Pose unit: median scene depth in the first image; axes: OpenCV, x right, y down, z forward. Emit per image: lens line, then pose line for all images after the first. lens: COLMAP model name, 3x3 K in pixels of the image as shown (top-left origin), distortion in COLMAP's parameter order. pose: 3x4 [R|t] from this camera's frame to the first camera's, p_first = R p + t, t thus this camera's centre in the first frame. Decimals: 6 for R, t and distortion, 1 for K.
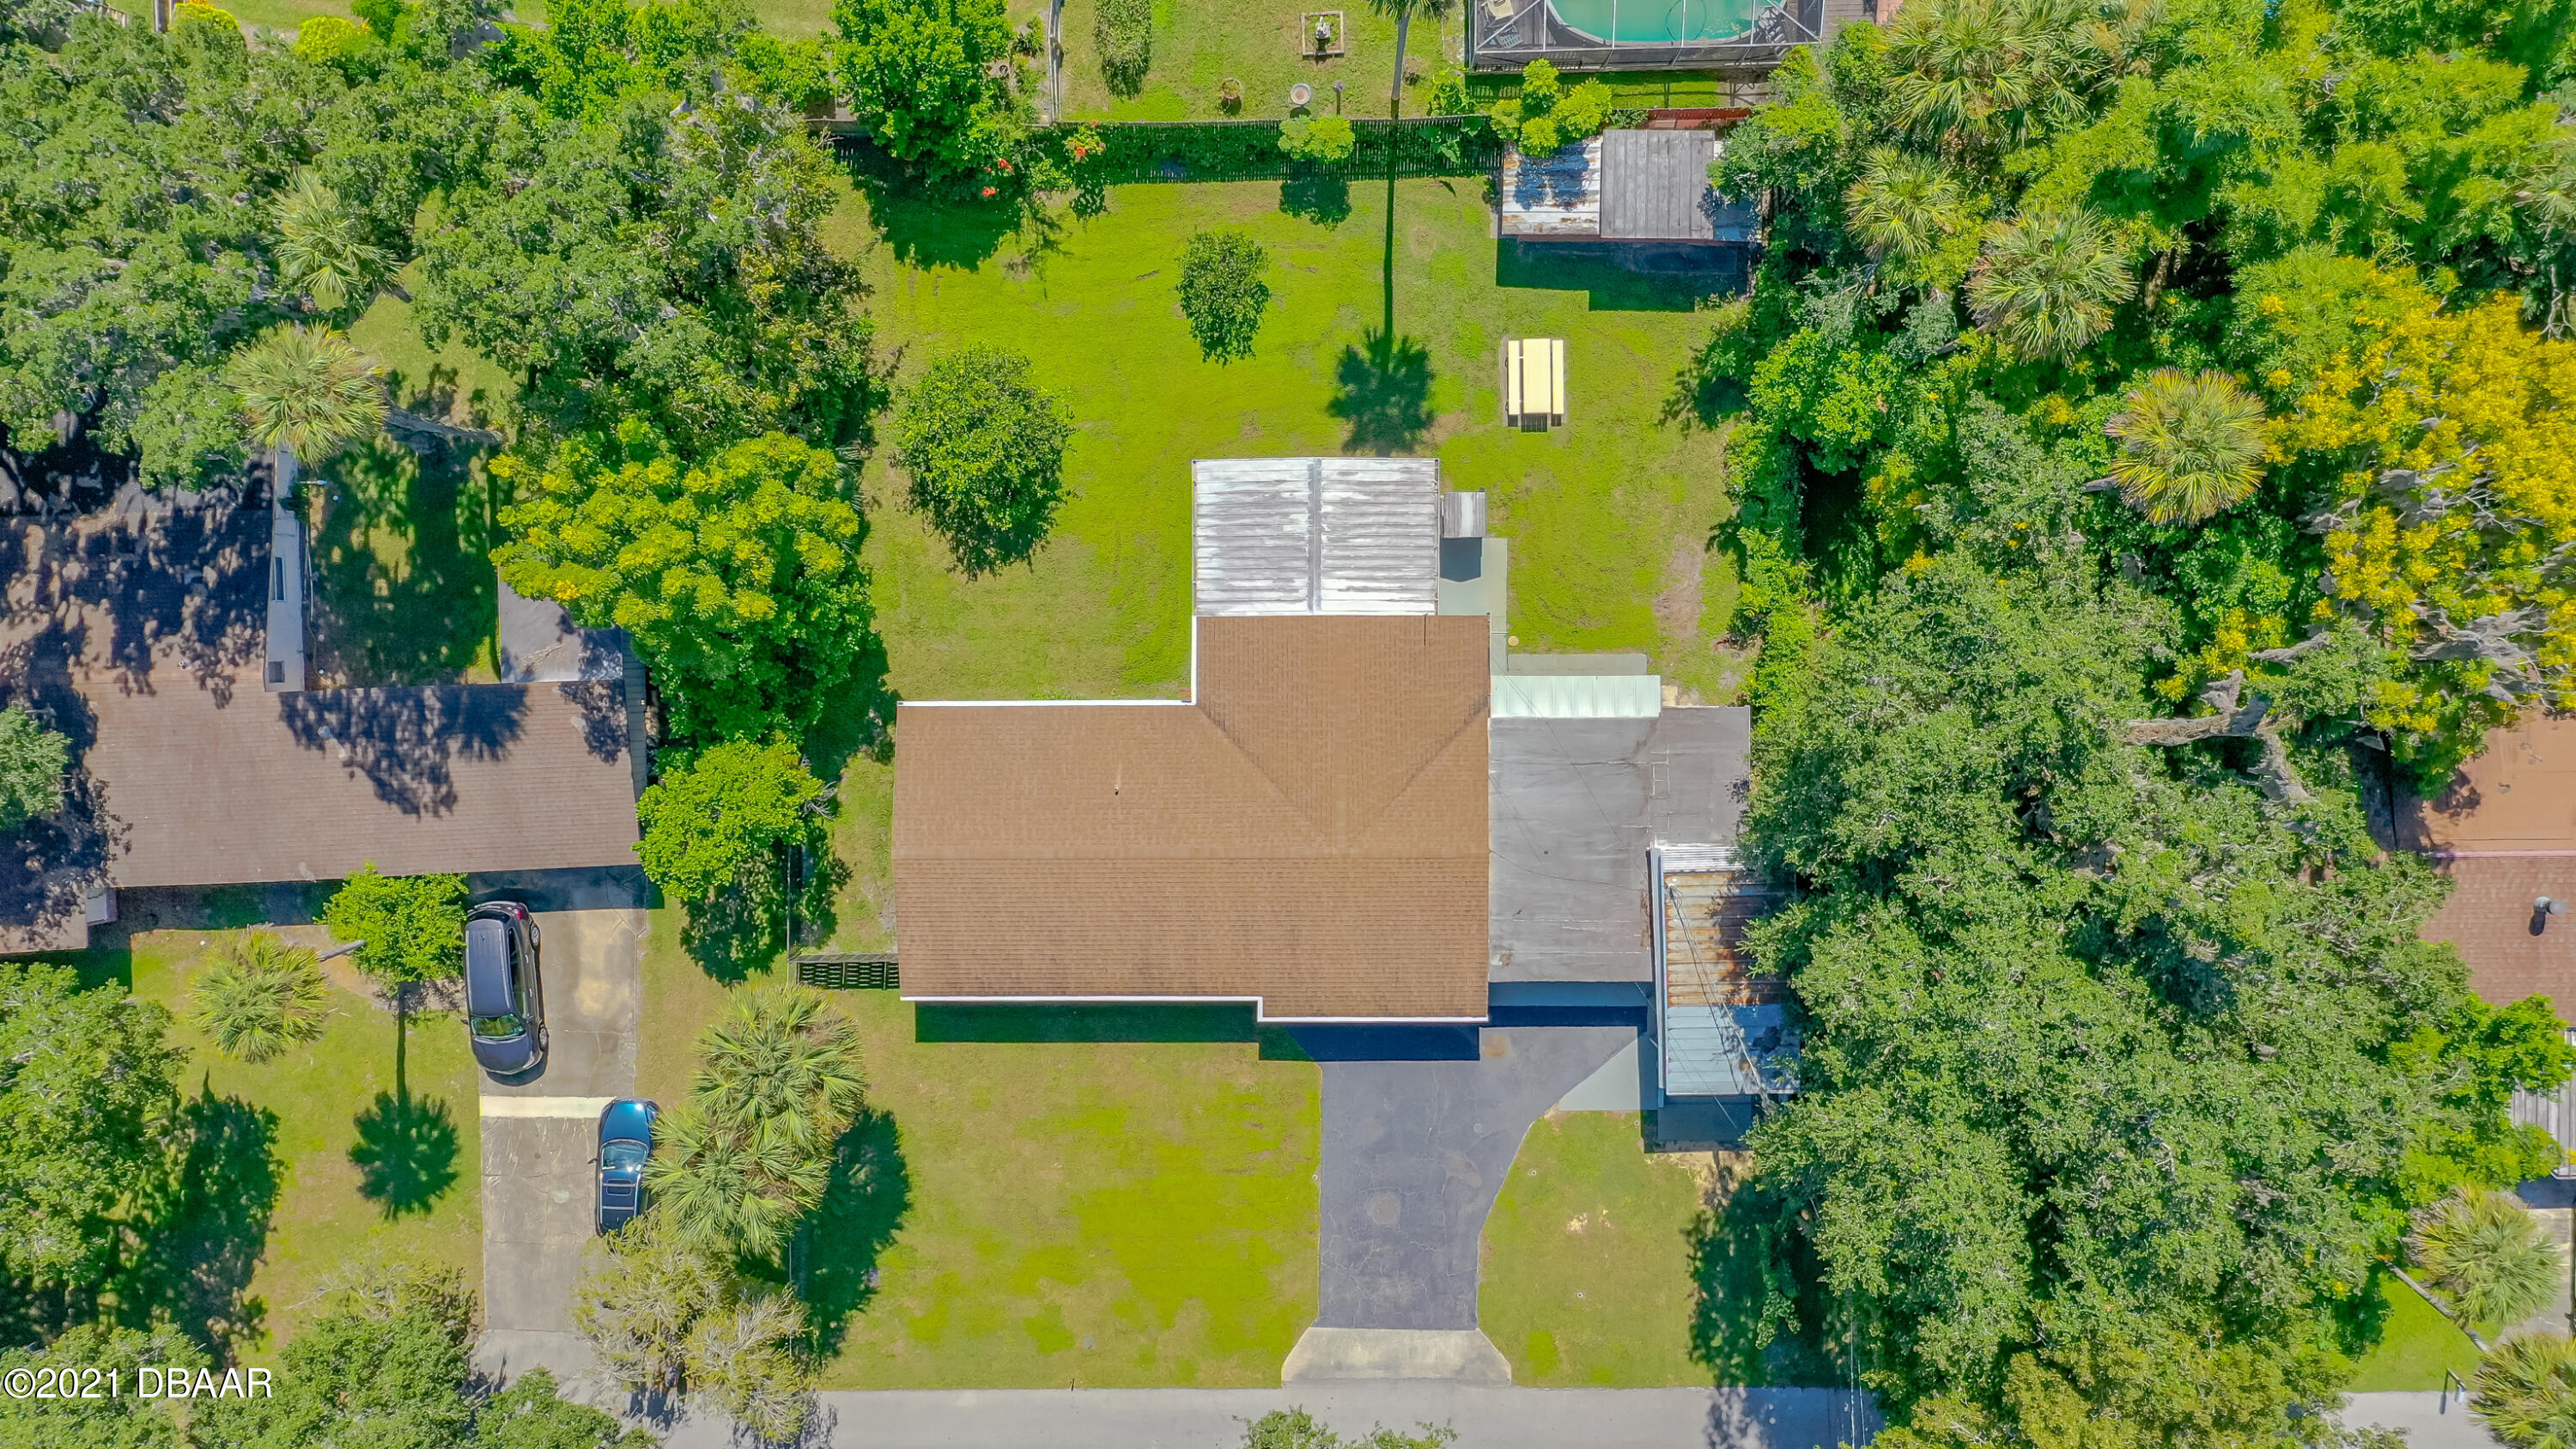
lens RADIAL K [[2183.6, 0, 1291.8], [0, 2183.6, 703.3], [0, 0, 1]] dist [-0.004044, -0.001618]
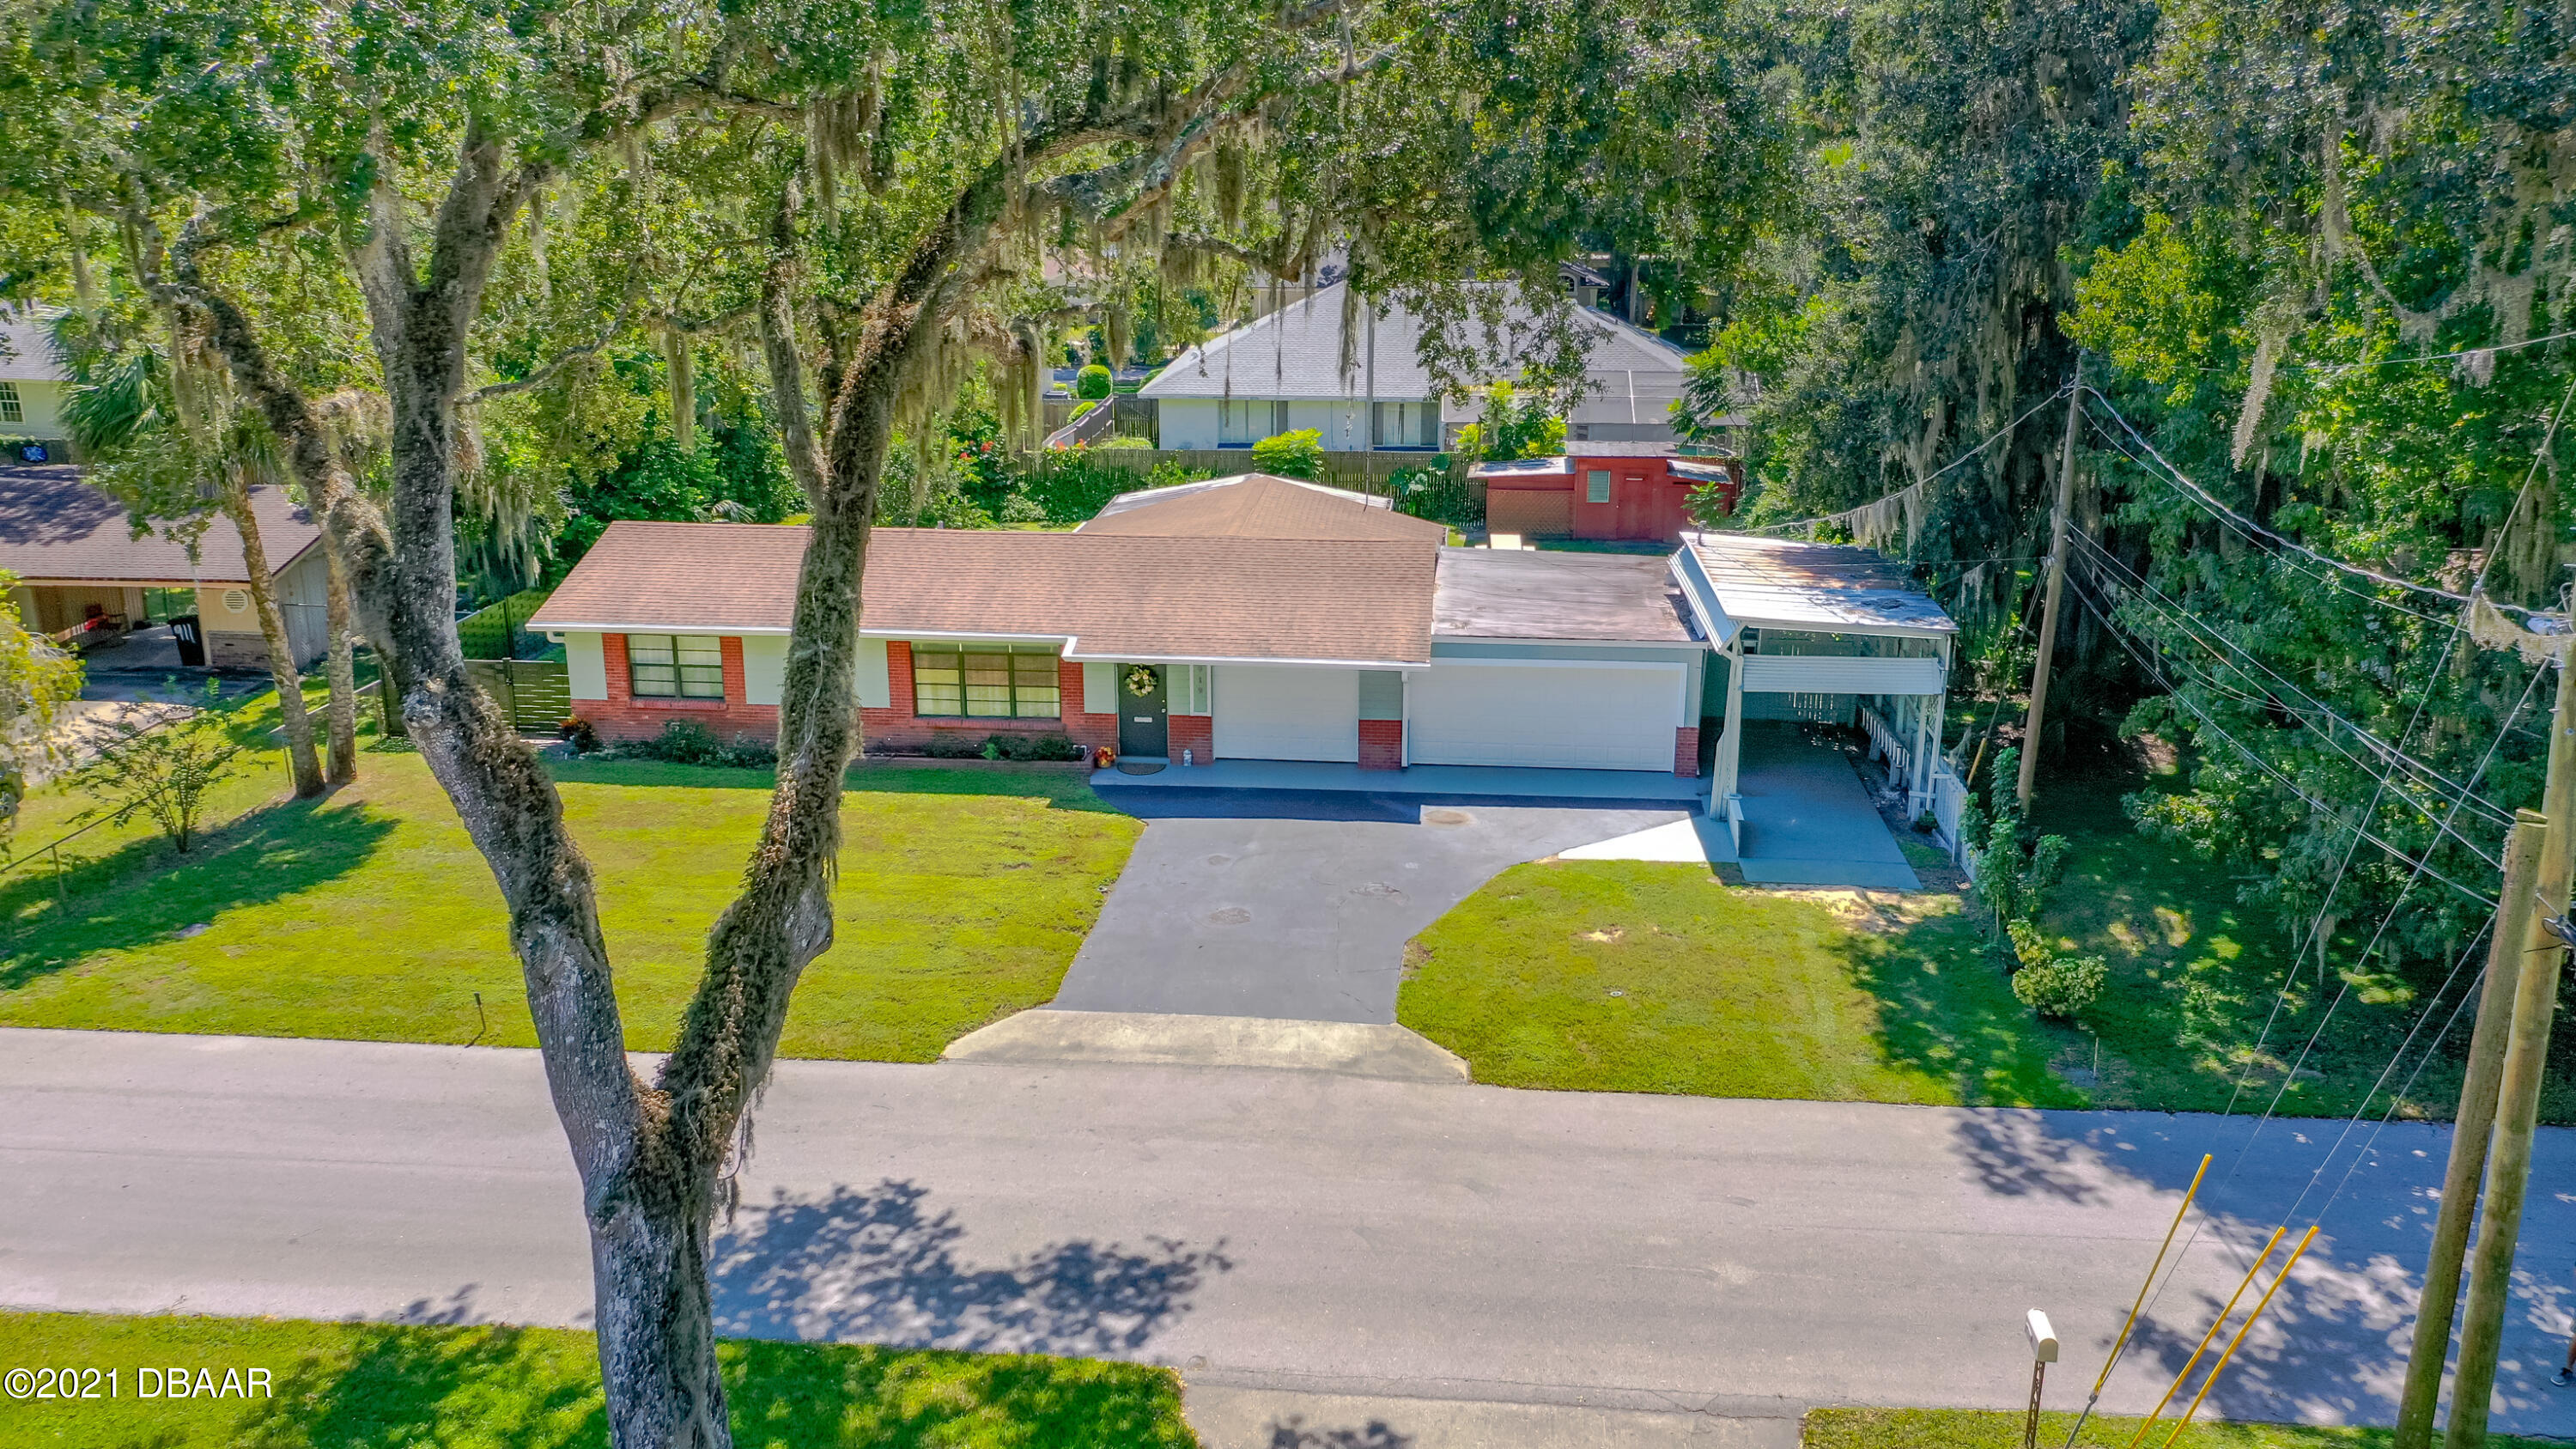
lens RADIAL K [[2053.7, 0, 1281.6], [0, 2053.7, 724.0], [0, 0, 1]] dist [0.000942, 0.005408]
pose [[0.994714, 0.050416, -0.089451, 0.097766], [-0.099647, 0.263773, -0.959424, 0.688730], [-0.024776, 0.963266, 0.267403, 0.836336]]
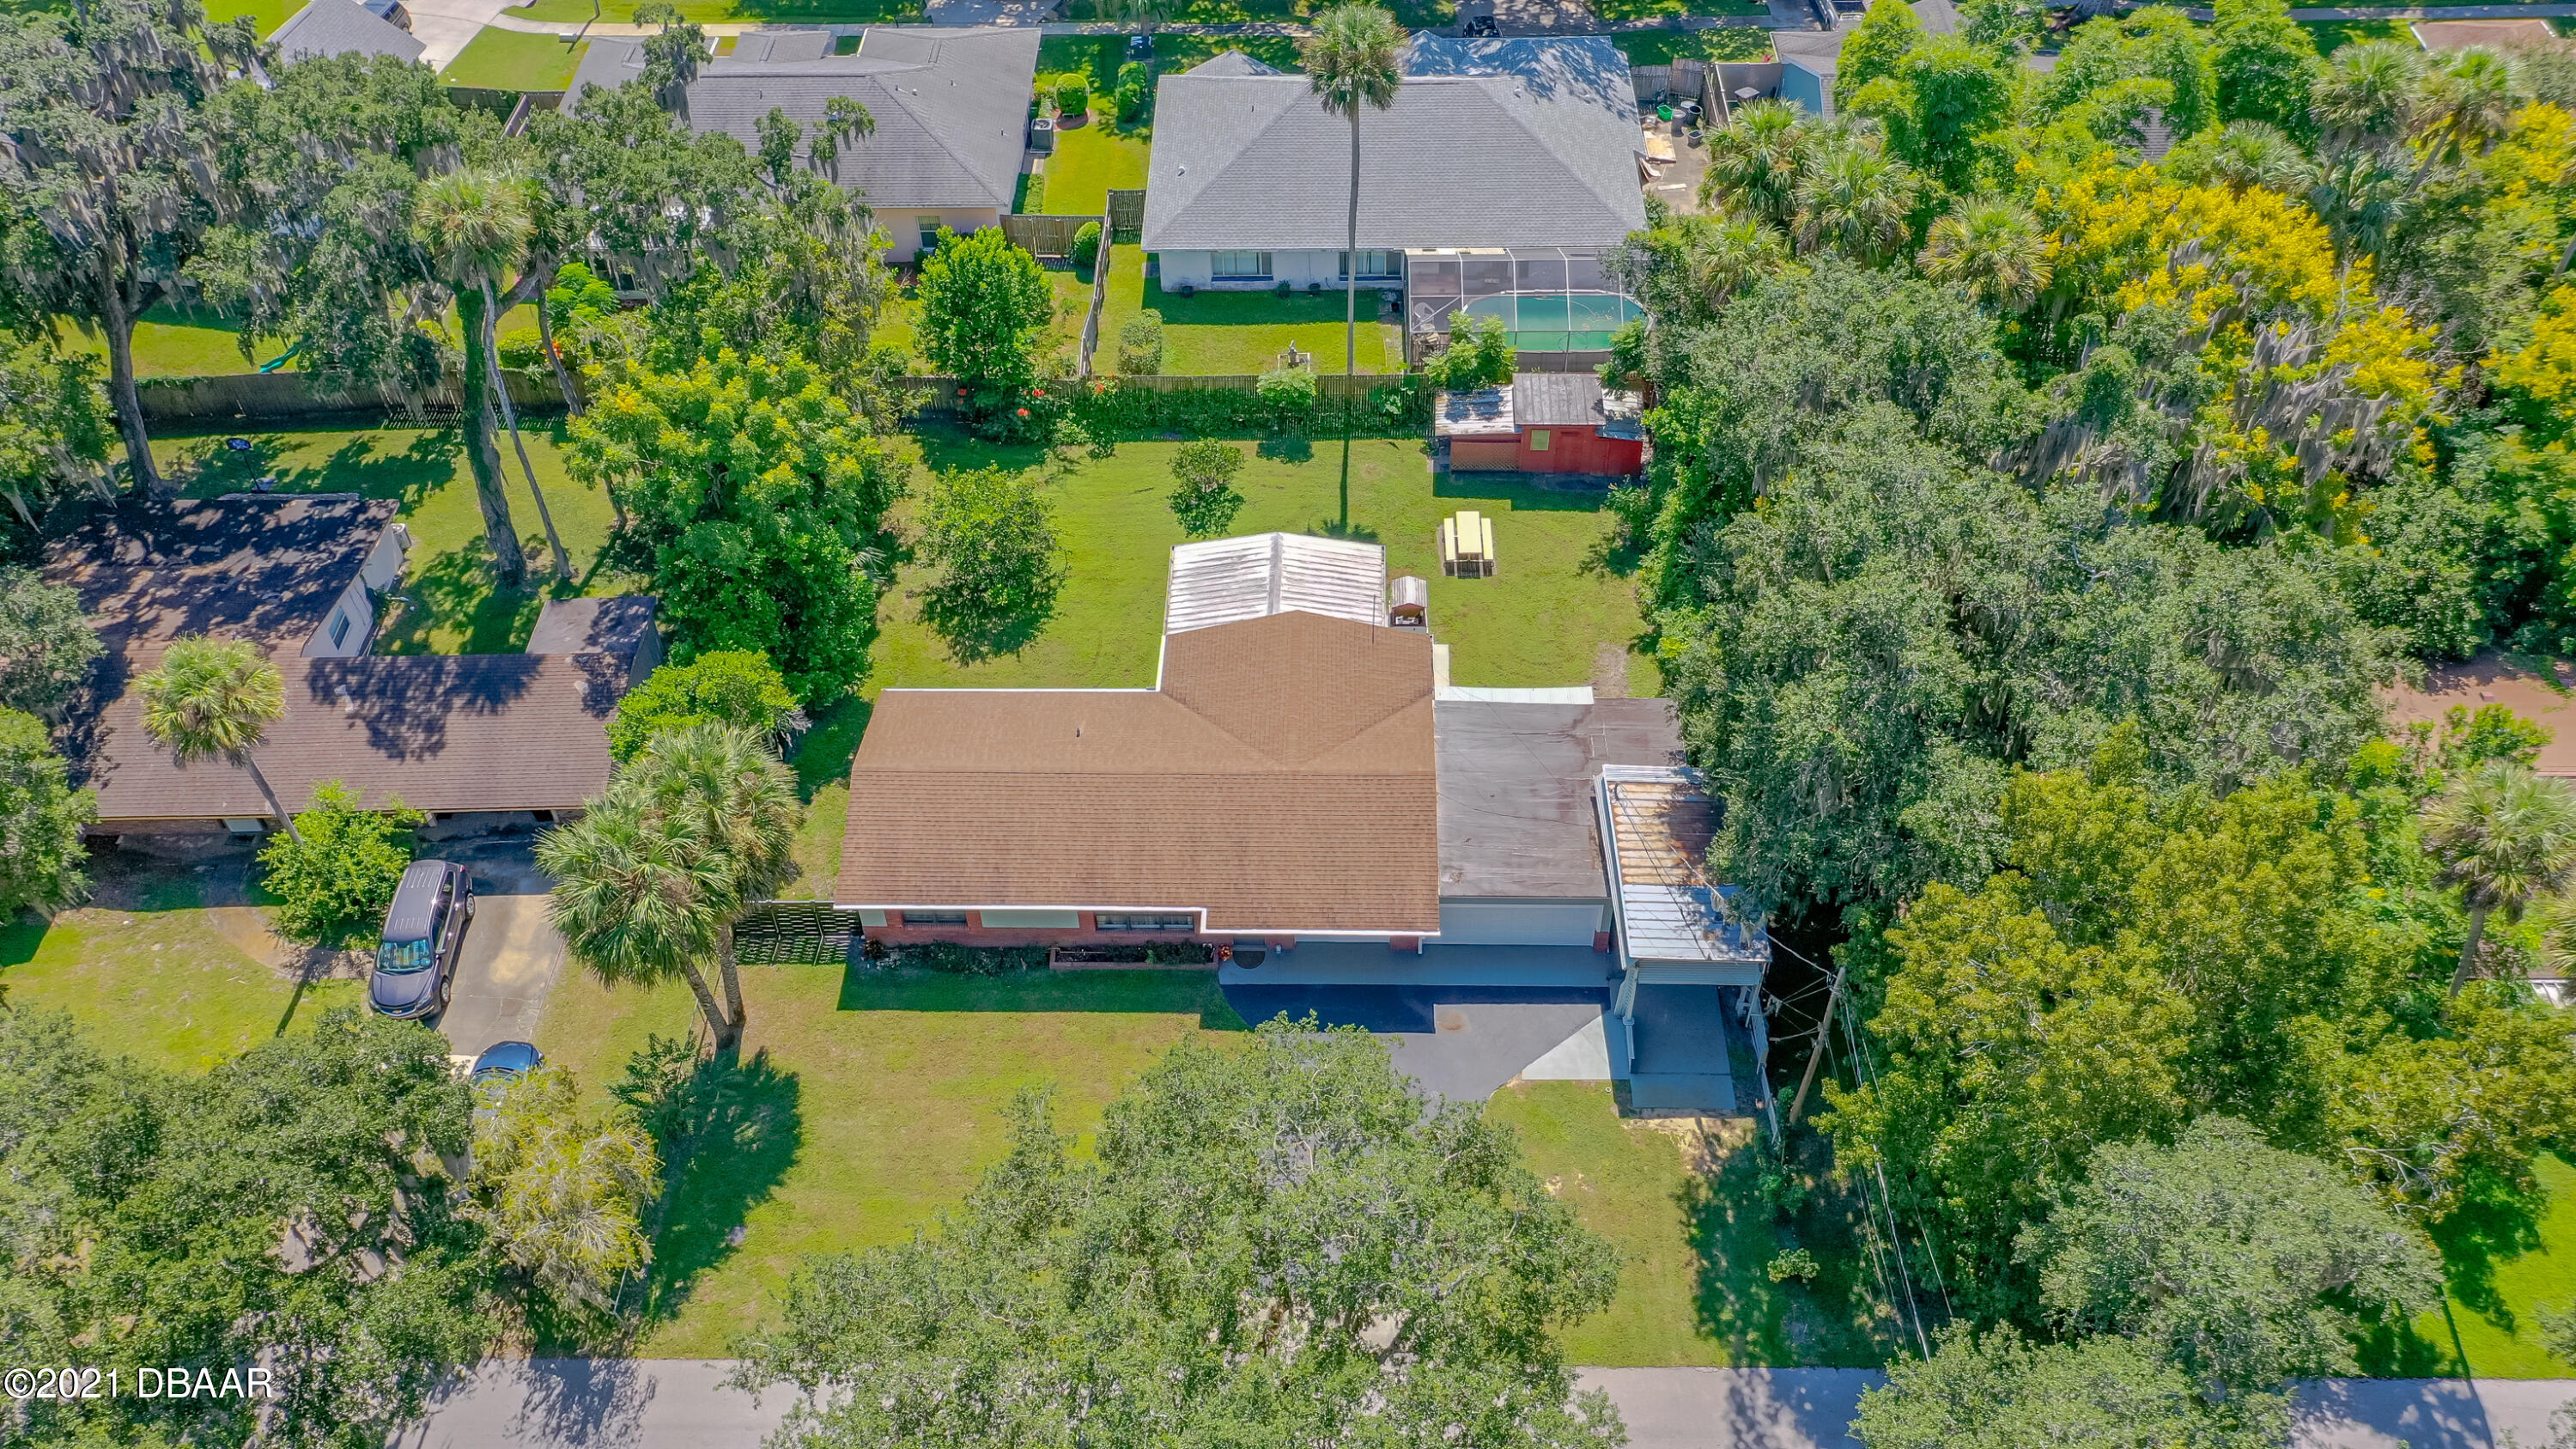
lens RADIAL K [[2053.7, 0, 1288.9], [0, 2053.7, 733.9], [0, 0, 1]] dist [0.000942, 0.005408]
pose [[0.999607, 0.025056, -0.012545, 0.031522], [-0.026659, 0.712486, -0.701180, 0.696196], [-0.008630, 0.701239, 0.712874, 0.285698]]
